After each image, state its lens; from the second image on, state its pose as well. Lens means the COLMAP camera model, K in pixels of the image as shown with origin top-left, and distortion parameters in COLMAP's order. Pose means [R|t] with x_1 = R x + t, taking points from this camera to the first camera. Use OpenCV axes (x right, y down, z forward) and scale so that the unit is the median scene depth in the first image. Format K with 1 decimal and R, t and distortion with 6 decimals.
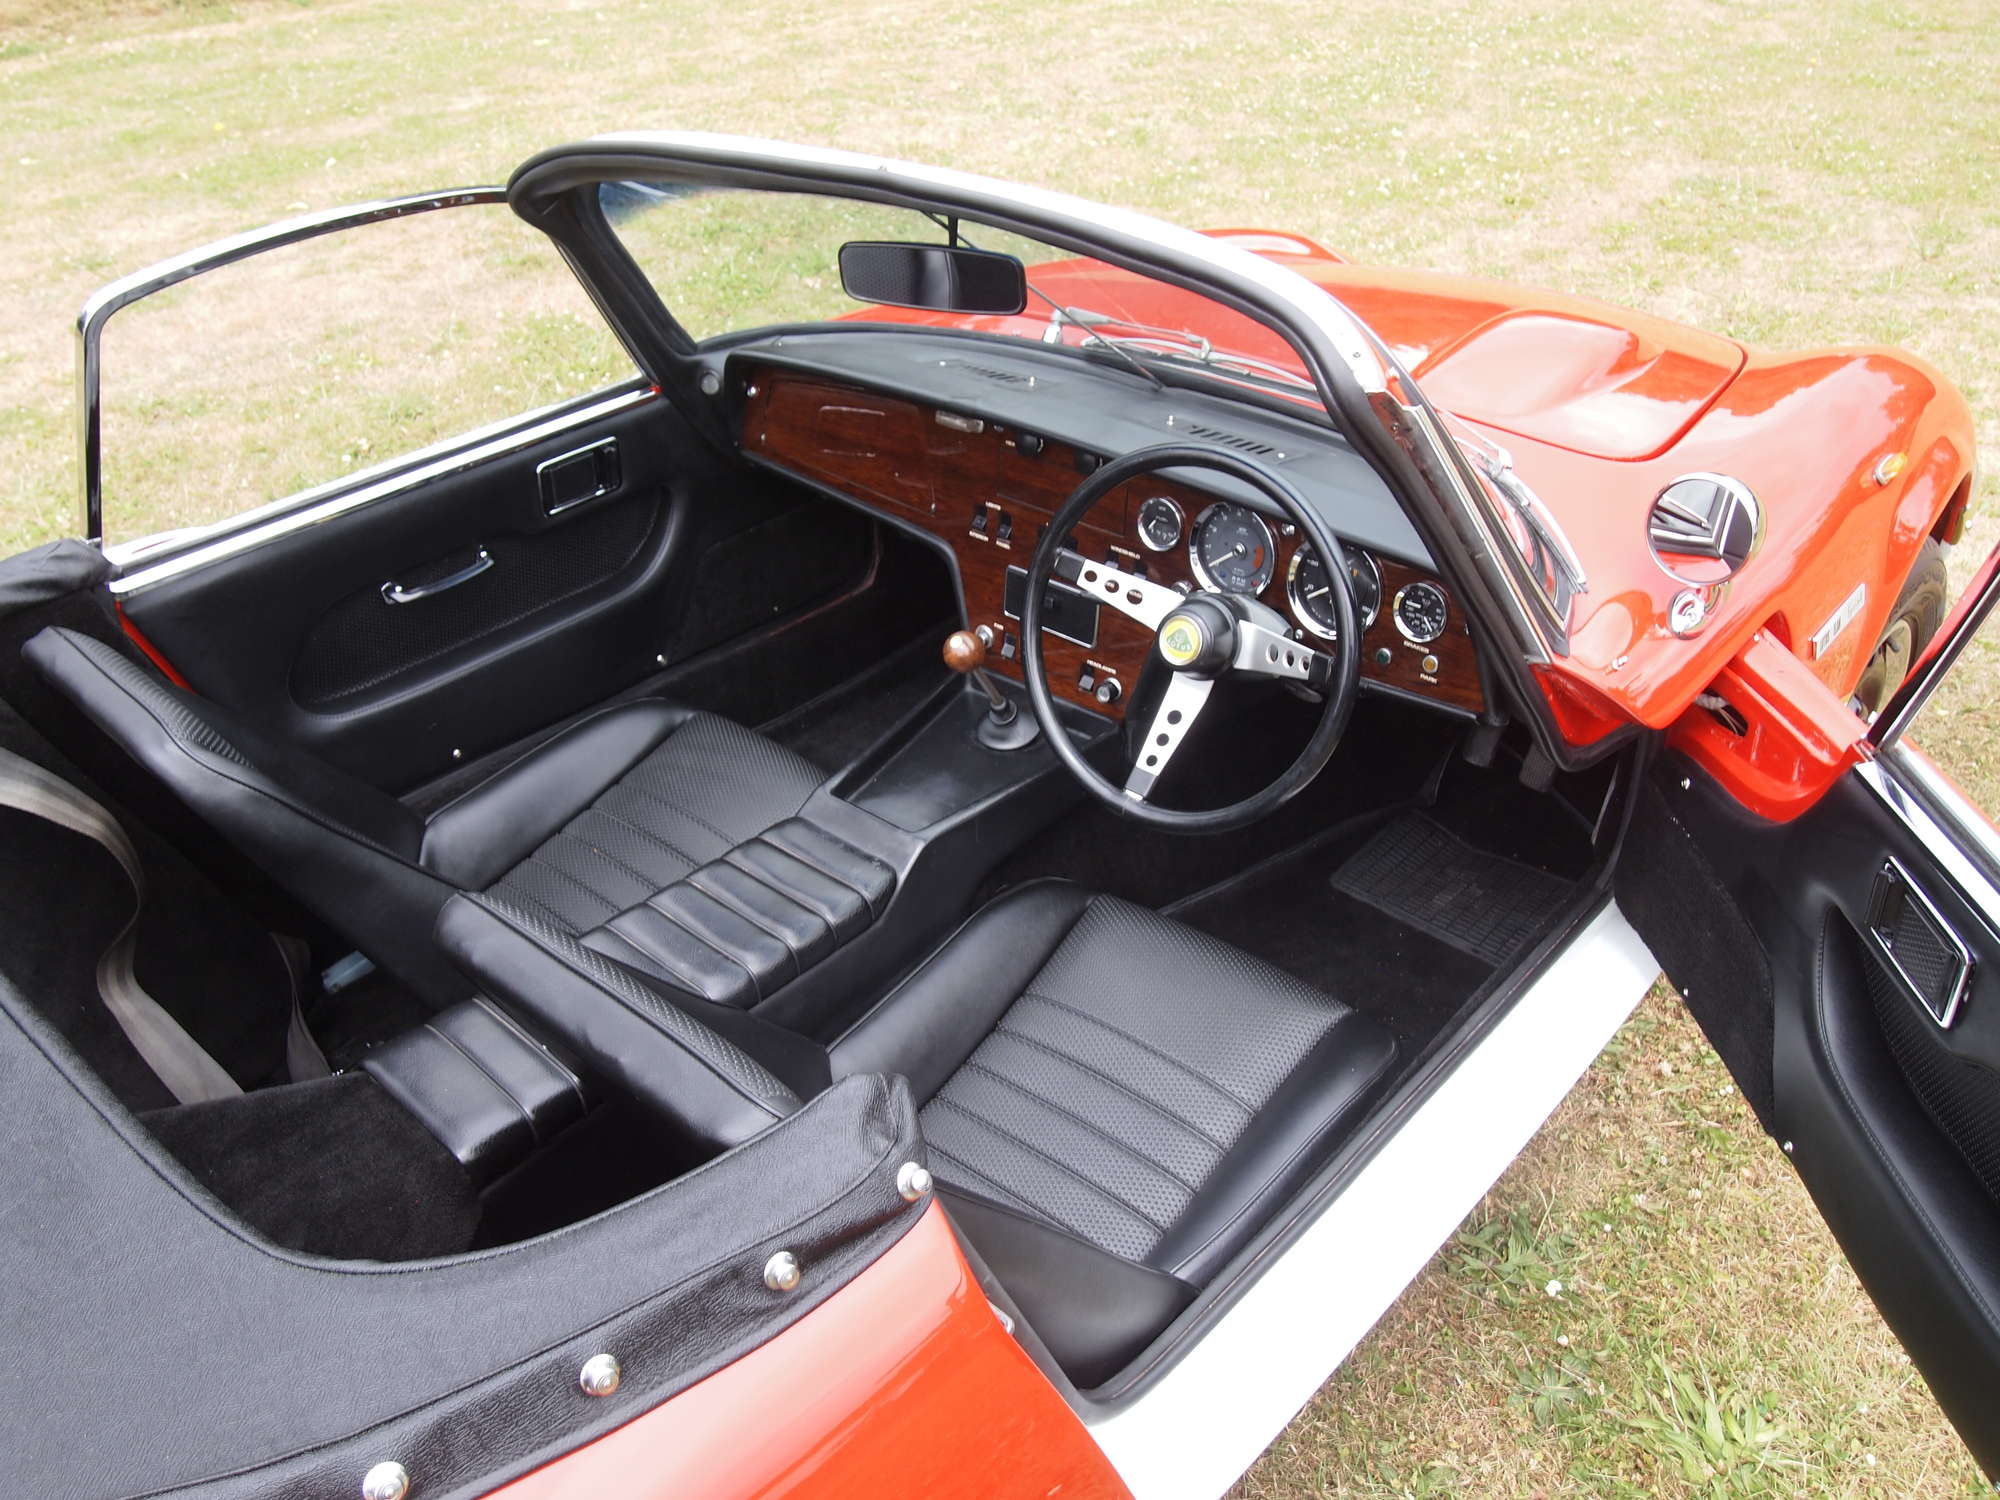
lens RADIAL K [[1622.9, 0, 996.9], [0, 1622.9, 747.5], [0, 0, 1]] dist [-0.054117, 0.021164]
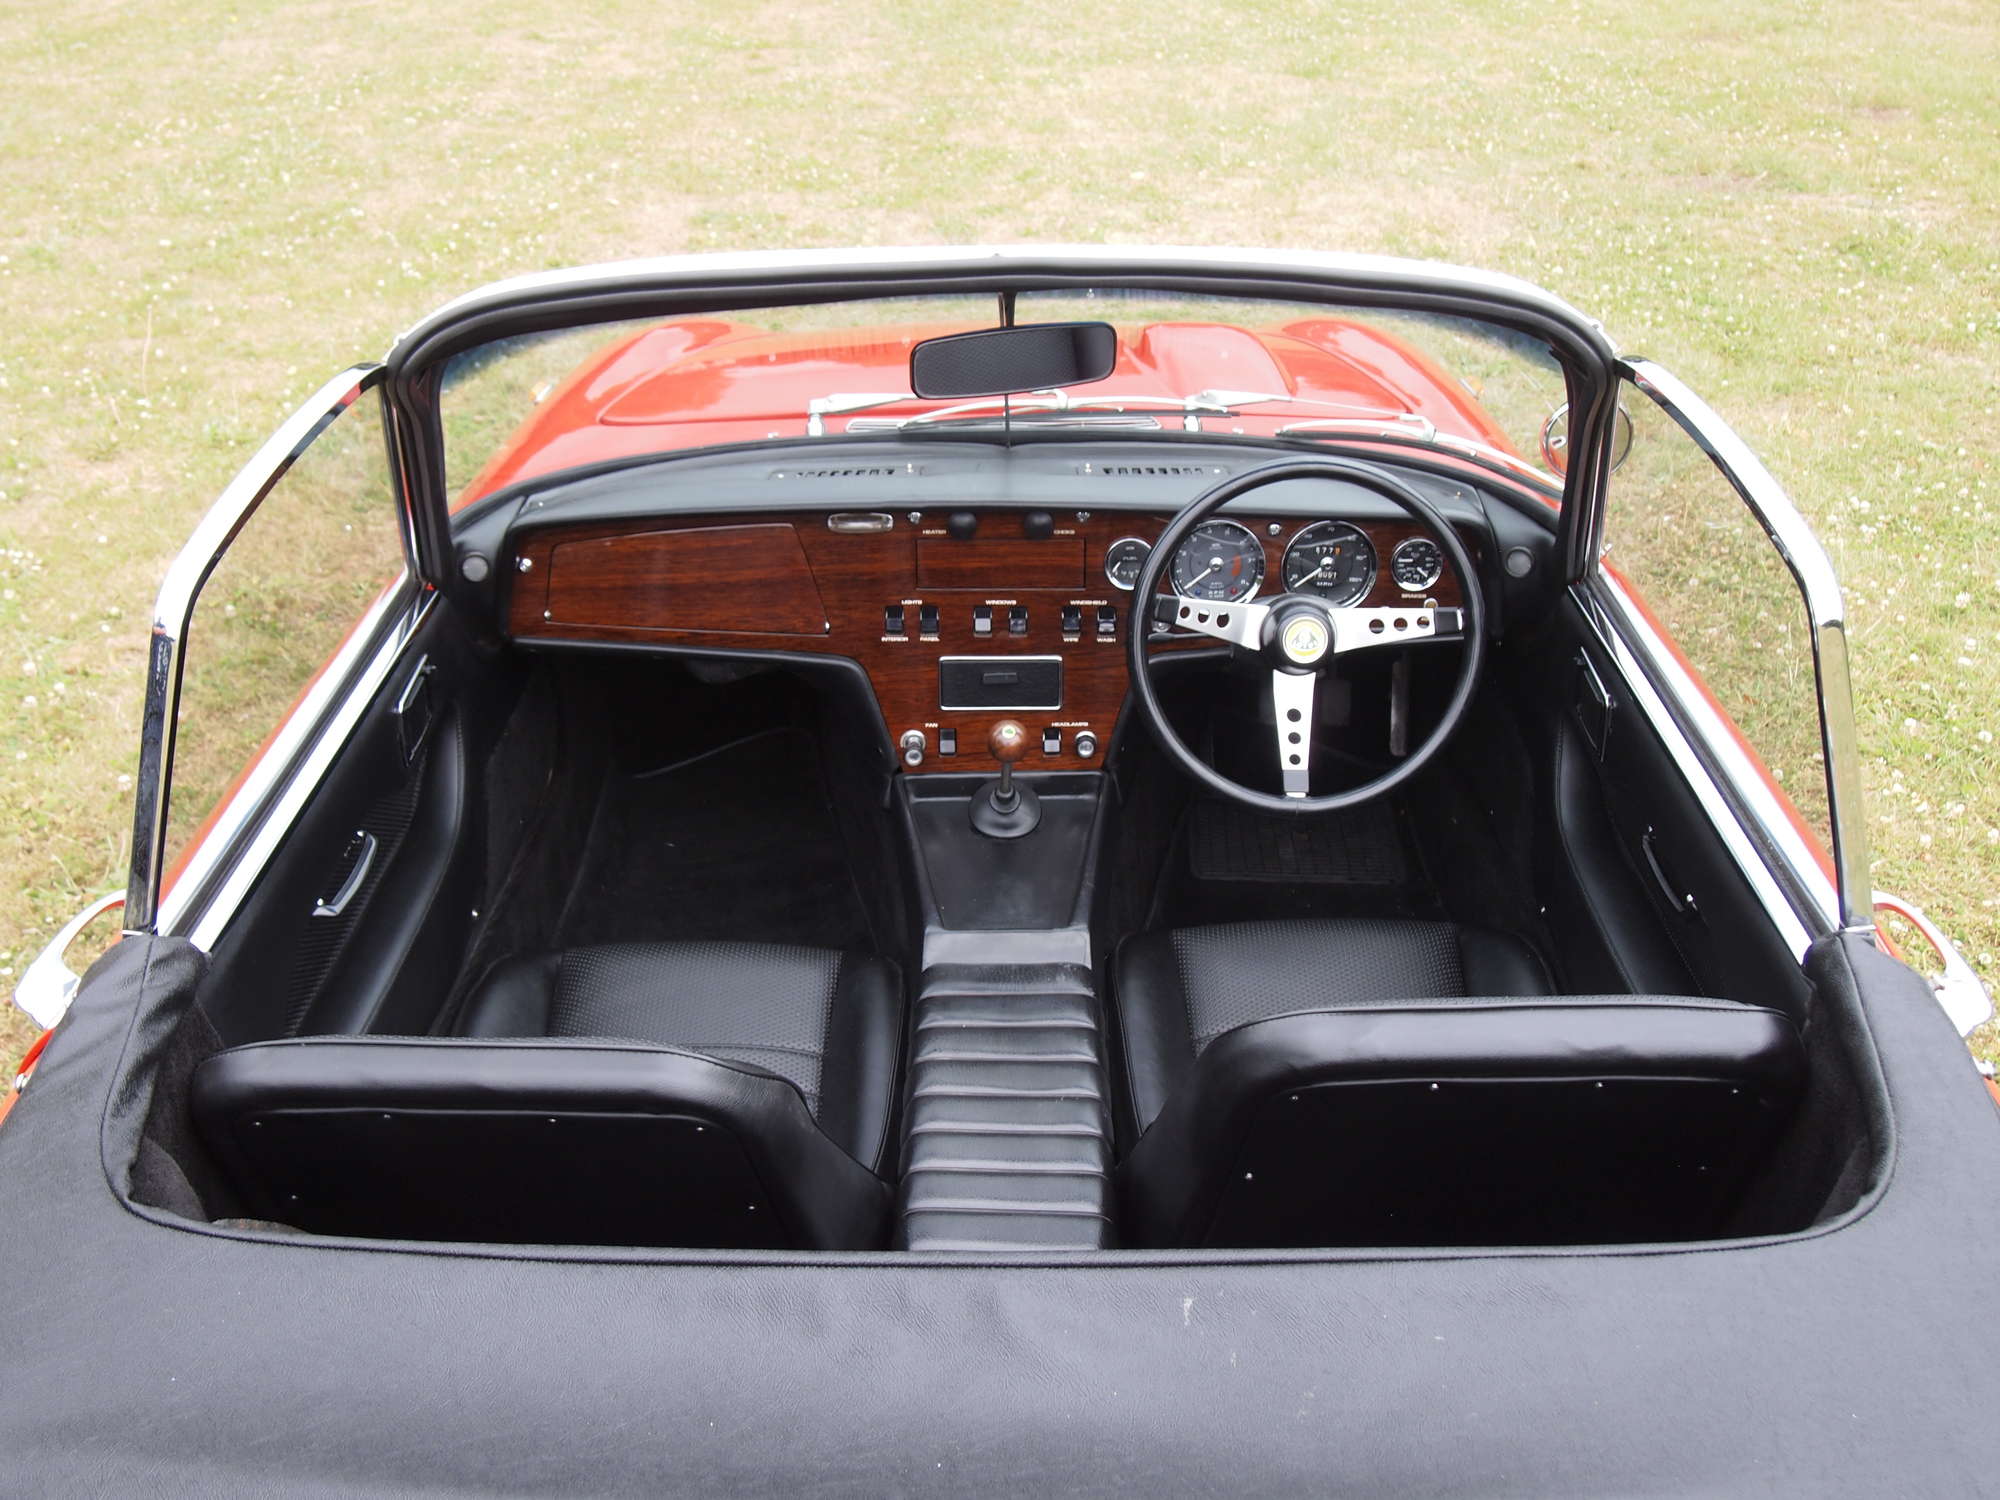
lens RADIAL K [[1891.2, 0, 992.7], [0, 1891.2, 752.4], [0, 0, 1]] dist [-0.005428, 0.000000]
pose [[0.751097, -0.296268, 0.589981, -0.737213], [0.342519, 0.938844, 0.035398, -0.101807], [-0.564388, 0.175492, 0.806641, 0.108727]]
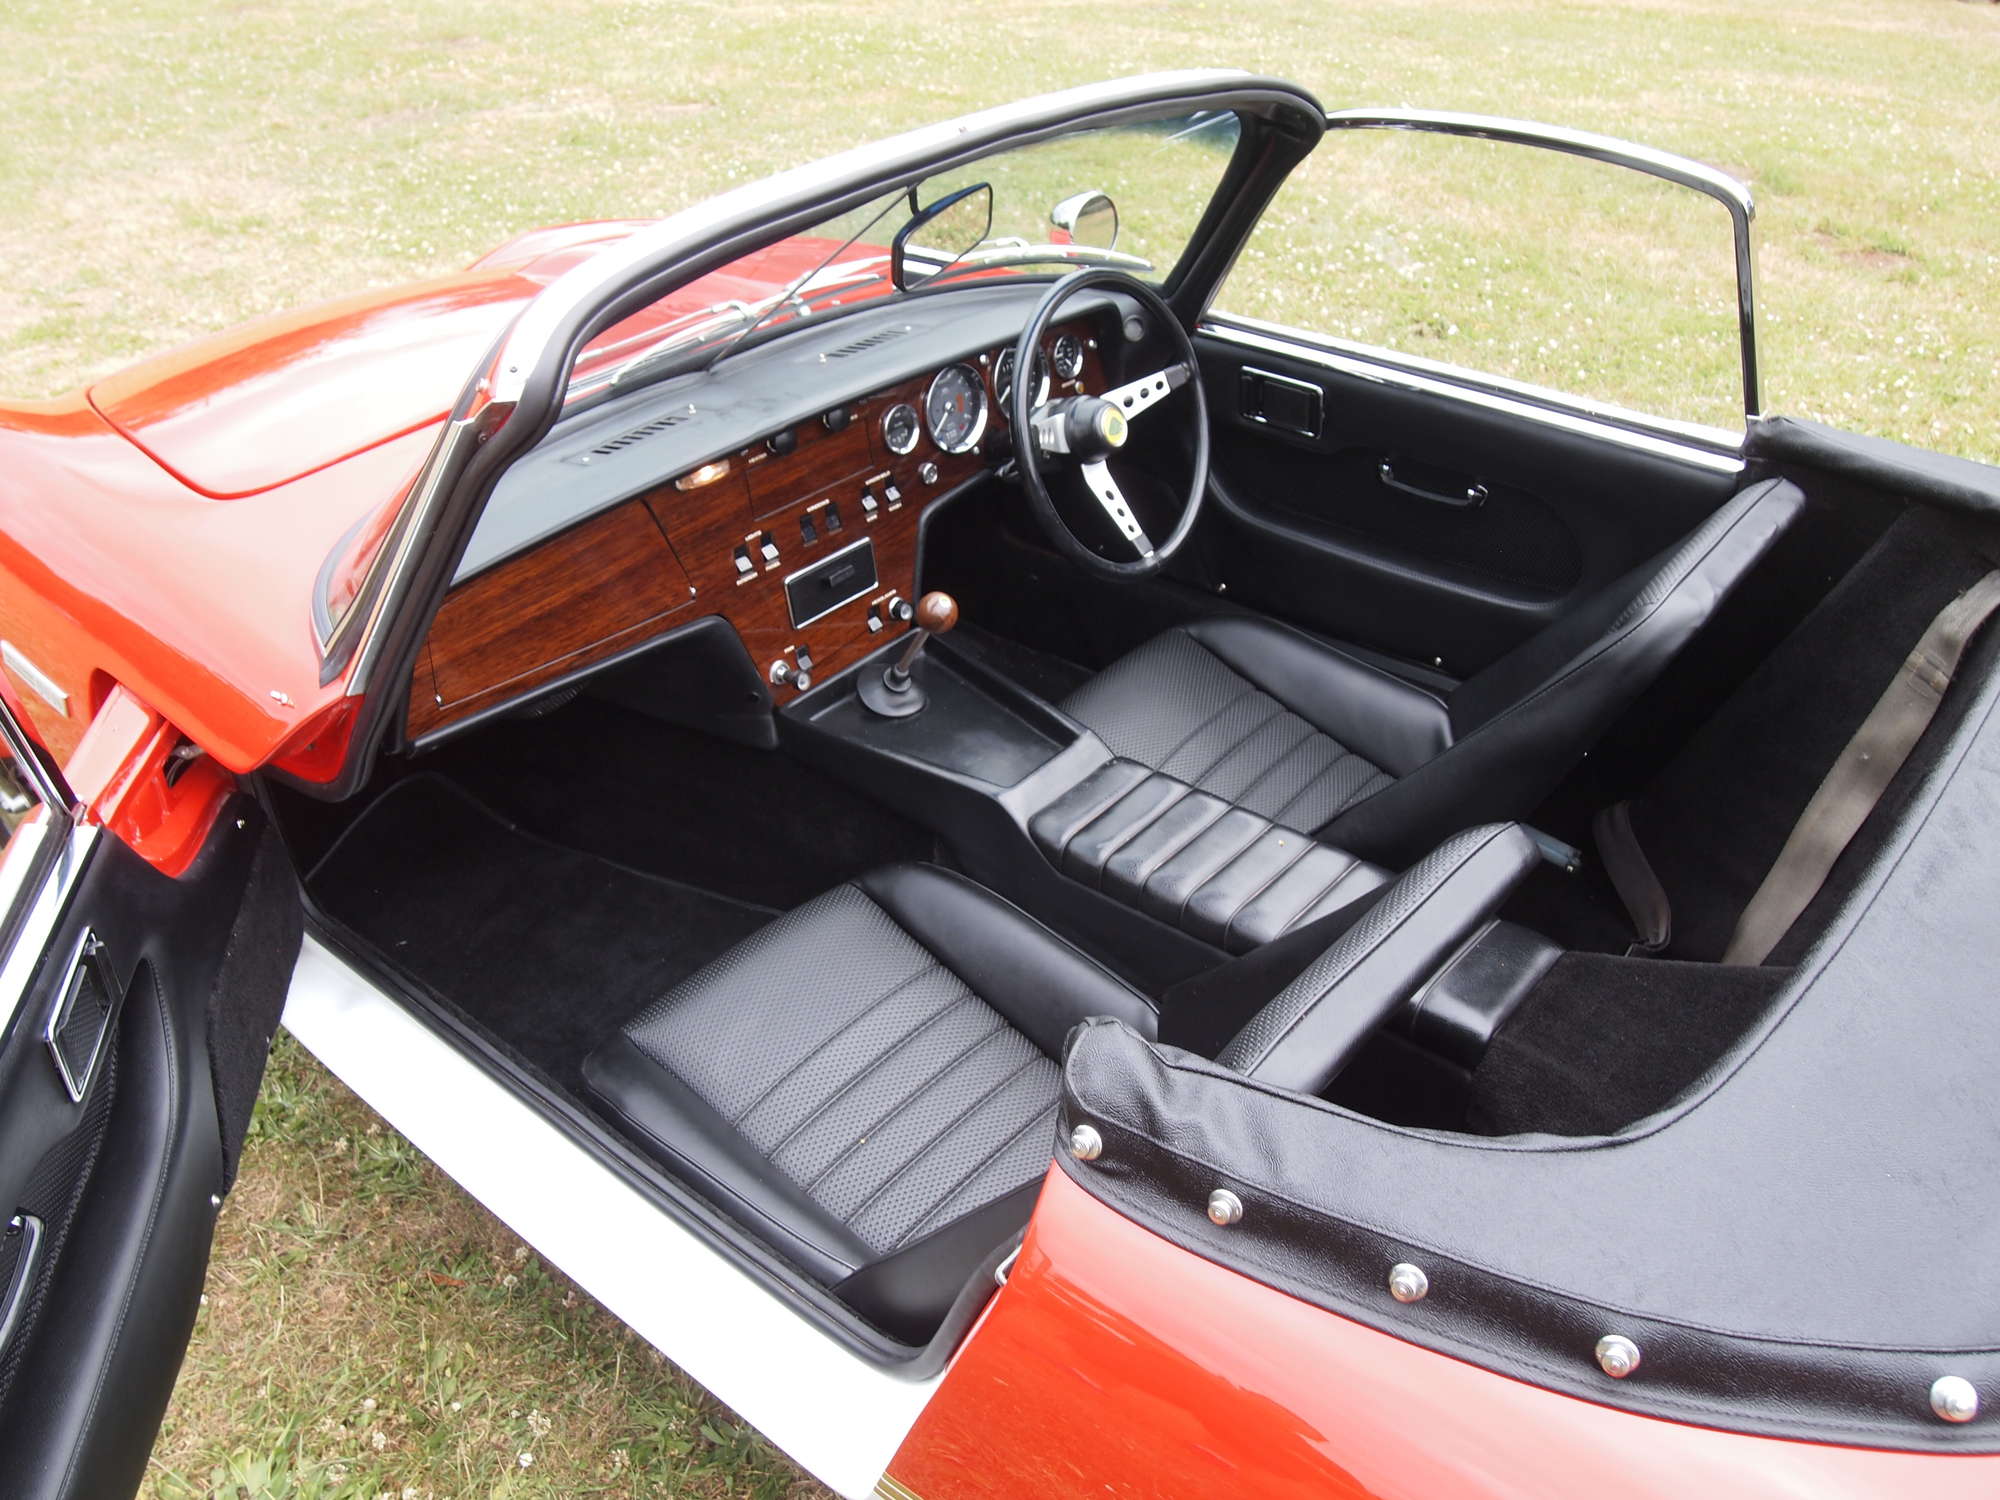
lens RADIAL K [[1622.9, 0, 997.4], [0, 1622.9, 757.0], [0, 0, 1]] dist [-0.054117, 0.021164]
pose [[-0.038977, -0.526554, 0.849248, -0.991096], [0.550159, 0.698169, 0.458132, -0.468548], [-0.834150, 0.485078, 0.262476, 0.798584]]
